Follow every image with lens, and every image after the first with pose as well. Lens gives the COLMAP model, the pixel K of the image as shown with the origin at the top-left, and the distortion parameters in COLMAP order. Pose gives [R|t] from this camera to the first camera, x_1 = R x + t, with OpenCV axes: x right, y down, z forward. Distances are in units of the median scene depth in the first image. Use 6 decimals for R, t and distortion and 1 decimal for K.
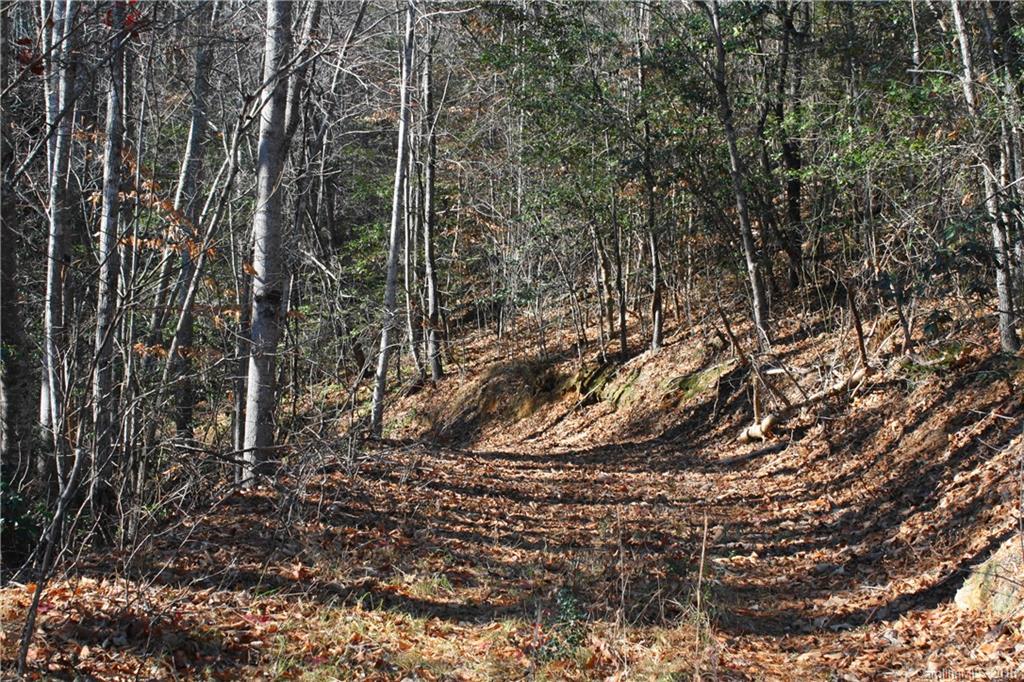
lens RADIAL K [[1633.5, 0, 511.6], [0, 1633.5, 340.7], [0, 0, 1]] dist [0.001765, 0.000000]
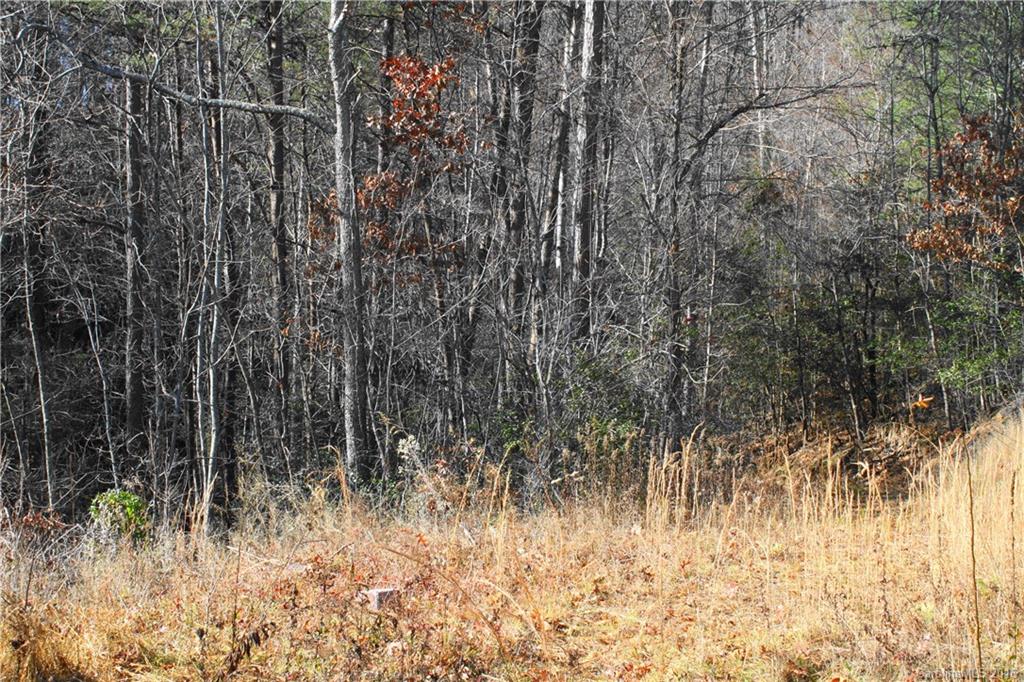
lens RADIAL K [[1633.5, 0, 512.3], [0, 1633.5, 340.7], [0, 0, 1]] dist [0.001765, 0.000000]
pose [[0.998949, -0.002024, -0.045785, -0.189011], [-0.002063, 0.996026, -0.089040, 0.055791], [0.045783, 0.089041, 0.994975, -1.087020]]
